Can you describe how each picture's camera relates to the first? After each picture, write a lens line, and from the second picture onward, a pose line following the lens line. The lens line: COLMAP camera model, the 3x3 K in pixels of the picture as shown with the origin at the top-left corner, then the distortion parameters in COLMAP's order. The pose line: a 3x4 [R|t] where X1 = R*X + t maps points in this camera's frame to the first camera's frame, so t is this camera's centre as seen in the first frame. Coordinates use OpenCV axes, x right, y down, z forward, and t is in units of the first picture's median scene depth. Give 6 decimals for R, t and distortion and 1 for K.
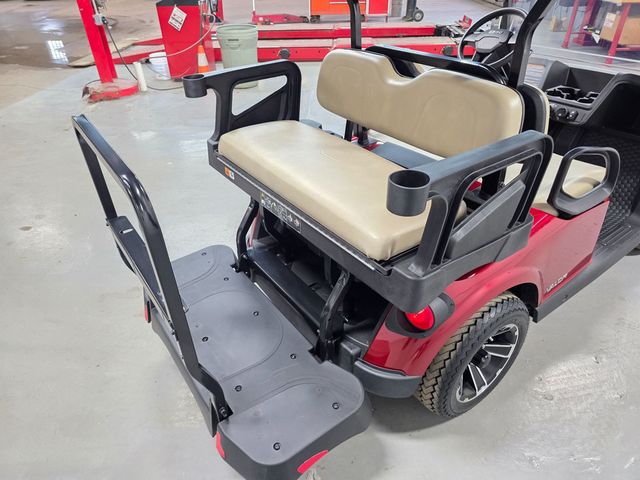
lens RADIAL K [[429.6, 0, 320.0], [0, 429.6, 240.0], [0, 0, 1]] dist [0.005666, 0.002122]
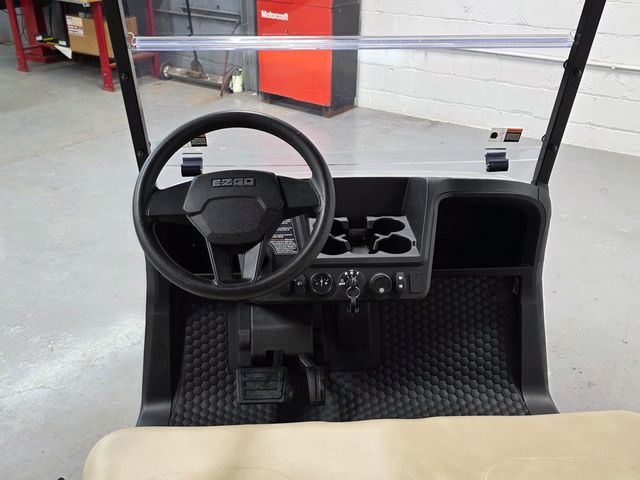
lens RADIAL K [[645.6, 0, 320.0], [0, 645.6, 240.0], [0, 0, 1]] dist [0.001729, 0.006444]
pose [[0.537496, -0.367720, 0.758867, 0.006513], [0.459625, 0.882241, 0.101956, -0.153394], [-0.706995, 0.293993, 0.643215, 0.204554]]
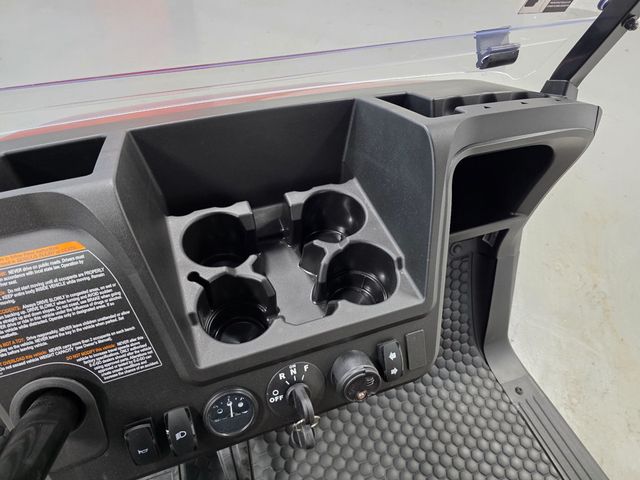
lens RADIAL K [[429.6, 0, 320.0], [0, 429.6, 240.0], [0, 0, 1]] dist [0.005666, 0.002122]
pose [[0.254298, -0.721807, 0.643682, 0.156654], [0.464649, 0.674900, 0.573246, -0.167006], [-0.848195, 0.153311, 0.507013, 0.307229]]
